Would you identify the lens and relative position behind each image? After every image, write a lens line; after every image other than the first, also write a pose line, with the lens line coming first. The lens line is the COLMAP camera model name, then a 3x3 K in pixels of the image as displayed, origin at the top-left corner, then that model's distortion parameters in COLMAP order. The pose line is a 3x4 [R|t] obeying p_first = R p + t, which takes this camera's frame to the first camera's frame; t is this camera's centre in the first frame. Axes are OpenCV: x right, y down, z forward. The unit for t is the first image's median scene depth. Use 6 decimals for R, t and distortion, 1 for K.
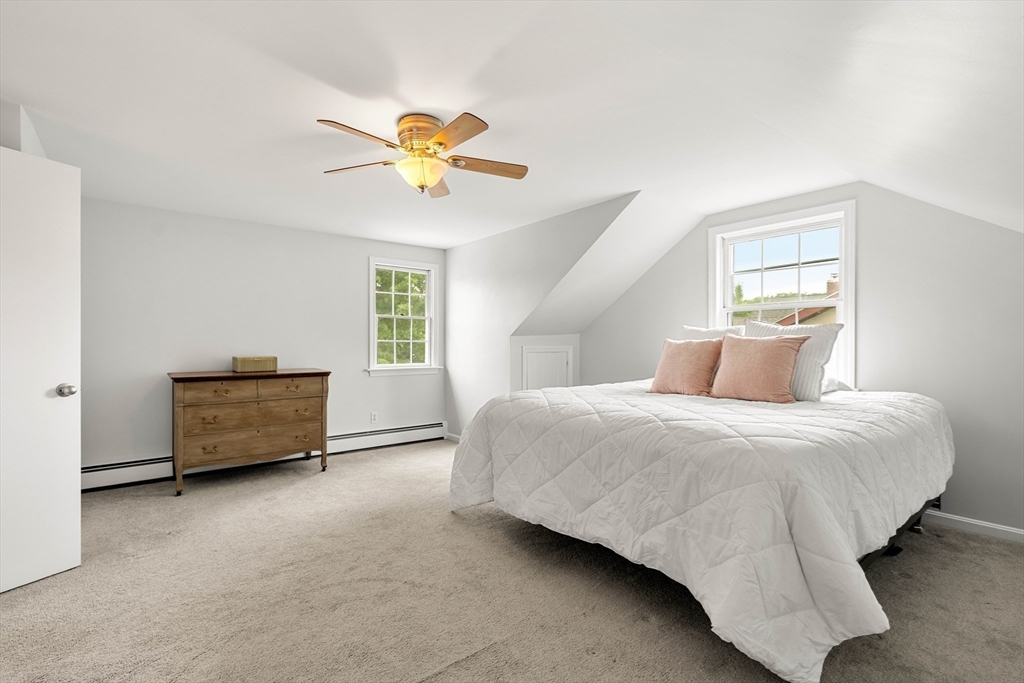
lens RADIAL K [[464.5, 0, 517.1], [0, 464.5, 341.0], [0, 0, 1]] dist [0.002100, -0.000231]
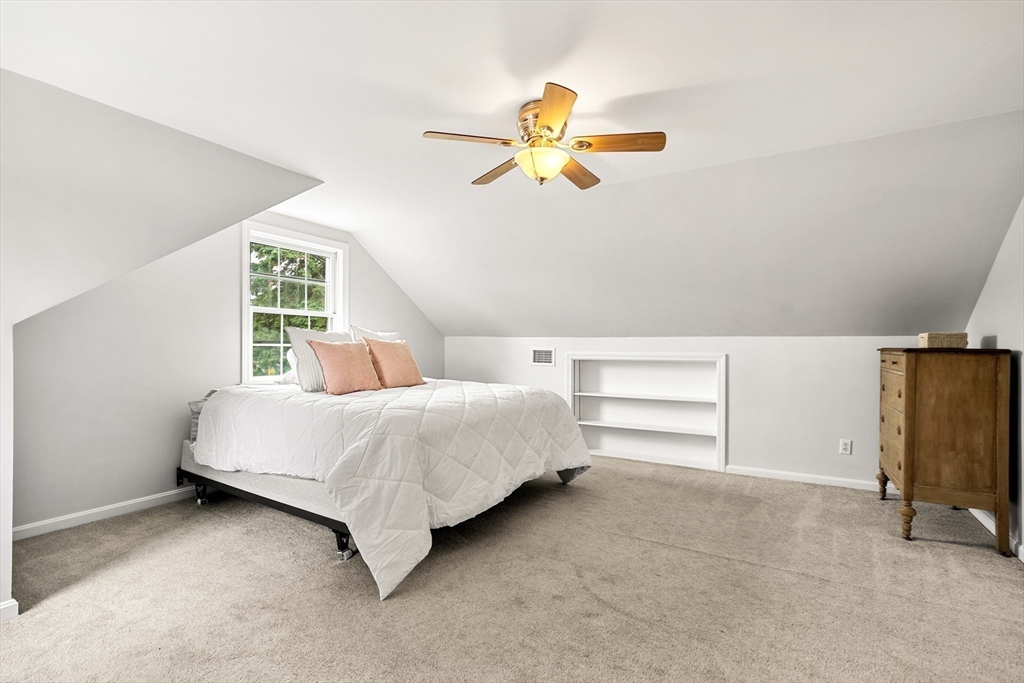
lens RADIAL K [[471.3, 0, 507.8], [0, 471.3, 344.5], [0, 0, 1]] dist [0.003027, 0.000024]
pose [[-0.328492, 0.001763, 0.944505, -1.125174], [-0.007877, 0.999958, -0.004606, 0.007991], [-0.944474, -0.008953, -0.328464, 1.428944]]
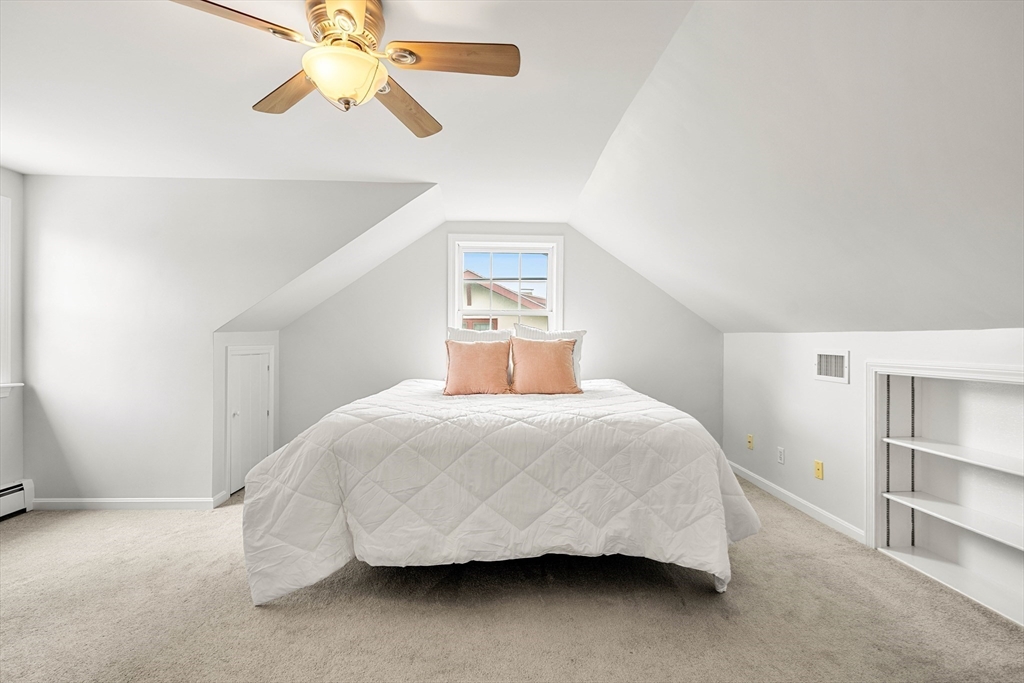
lens RADIAL K [[464.5, 0, 510.2], [0, 464.5, 343.6], [0, 0, 1]] dist [0.002100, -0.000231]
pose [[0.600243, 0.000123, 0.799818, -0.601913], [-0.010517, 0.999915, 0.007740, -0.008166], [-0.799749, -0.013057, 0.600193, 0.453262]]
